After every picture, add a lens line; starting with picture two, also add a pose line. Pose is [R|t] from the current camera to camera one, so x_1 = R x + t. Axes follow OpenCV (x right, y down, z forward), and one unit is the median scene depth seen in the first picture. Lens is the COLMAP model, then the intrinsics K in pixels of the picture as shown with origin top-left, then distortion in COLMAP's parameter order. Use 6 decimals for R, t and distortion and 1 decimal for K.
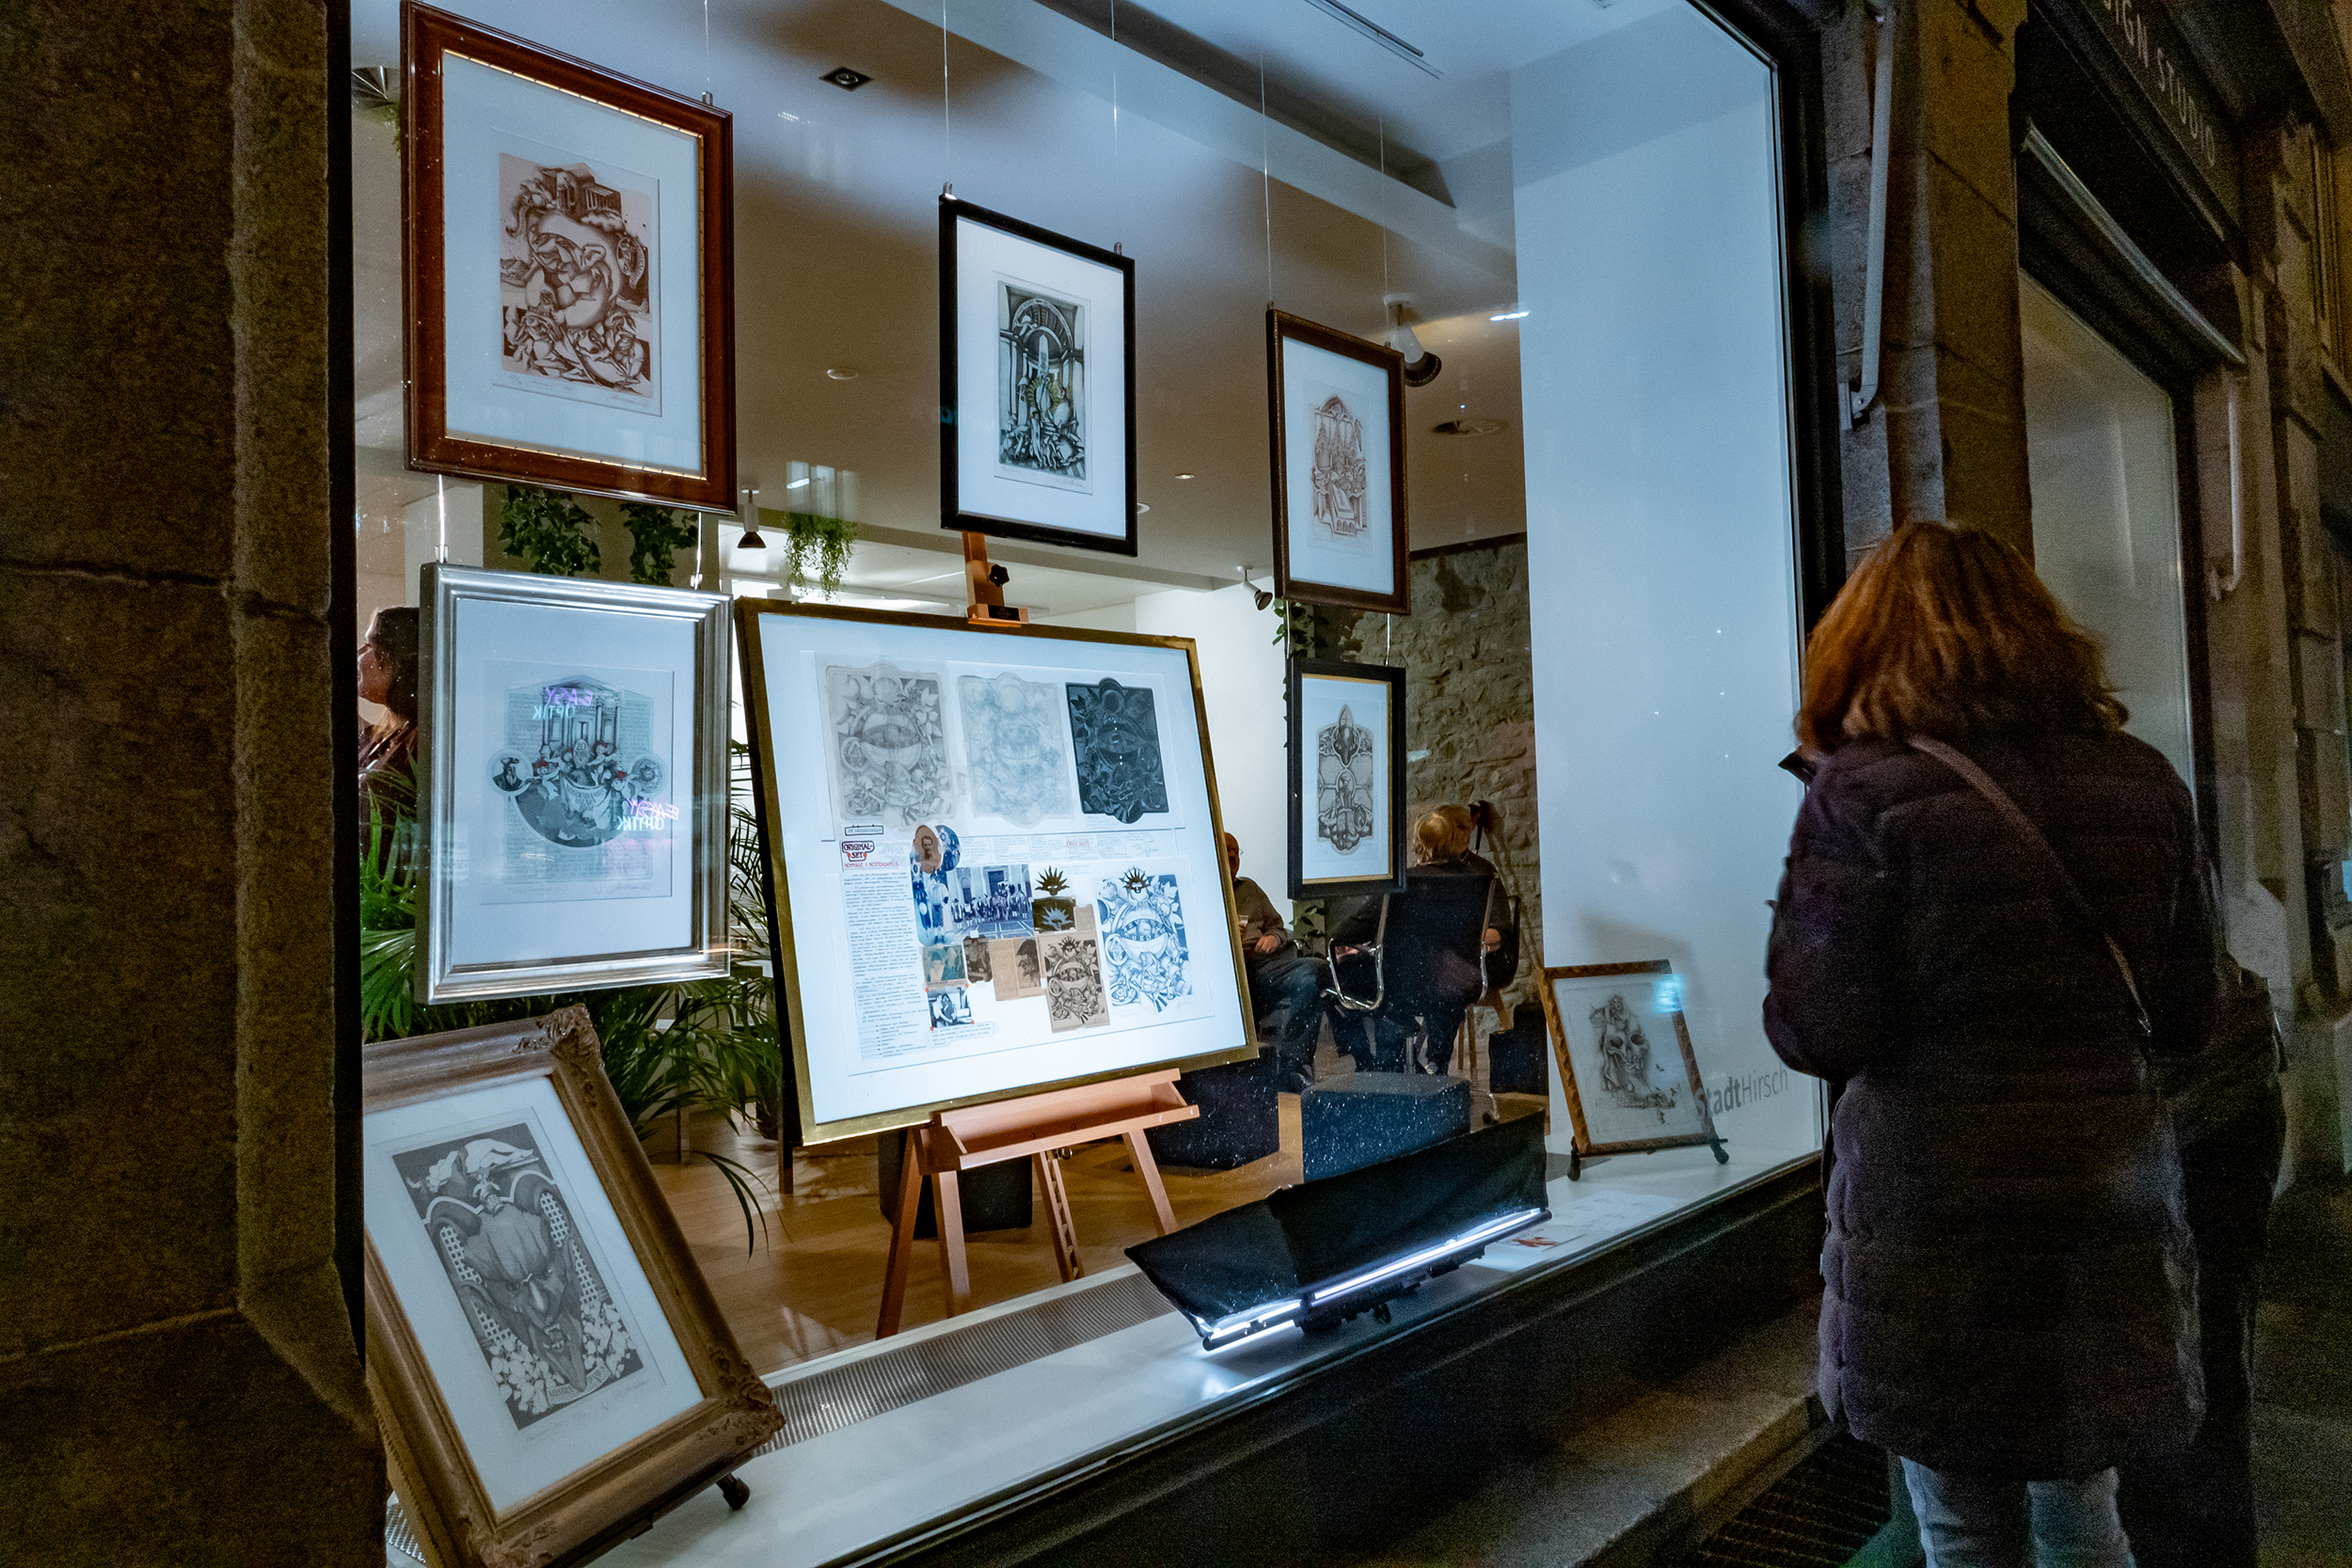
lens RADIAL K [[1766.0, 0, 1172.9], [0, 1766.0, 768.1], [0, 0, 1]] dist [-0.003777, 0.008616]
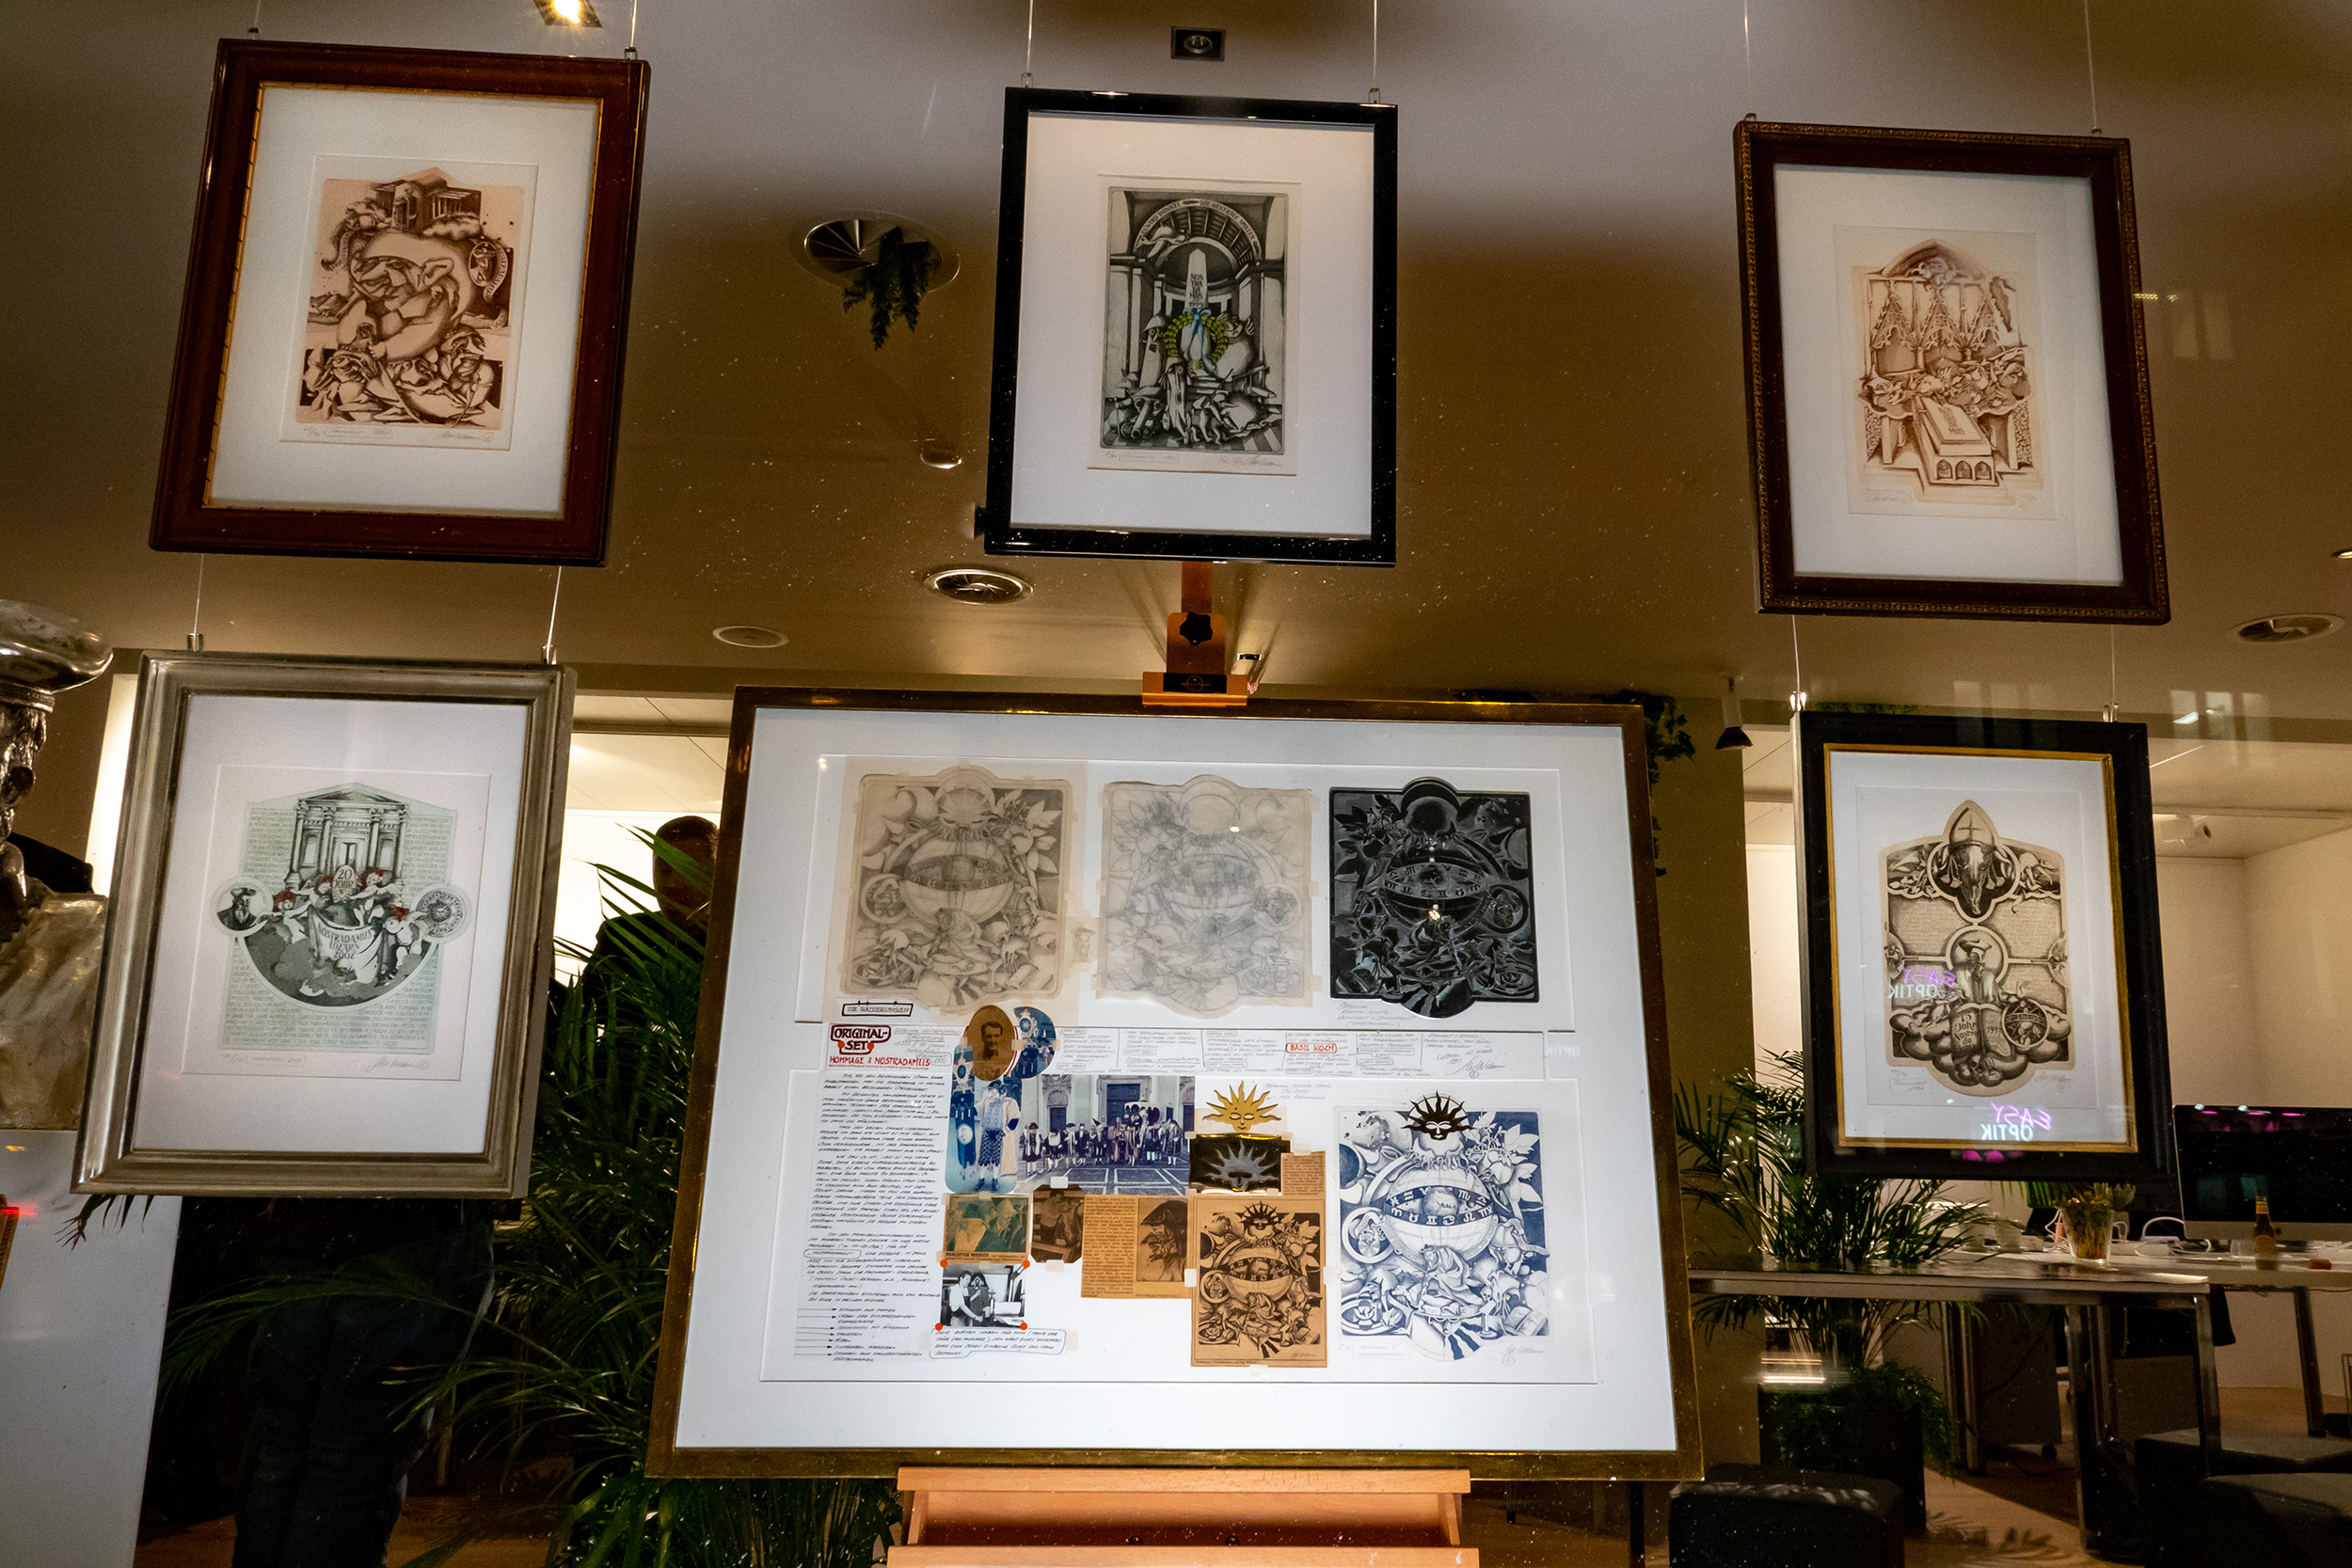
lens RADIAL K [[1766.0, 0, 1176.3], [0, 1766.0, 797.8], [0, 0, 1]] dist [-0.003777, 0.008616]
pose [[0.690943, -0.099231, -0.716066, 0.380825], [-0.011612, 0.988883, -0.148243, 0.052413], [0.722816, 0.110742, 0.682109, 0.597664]]
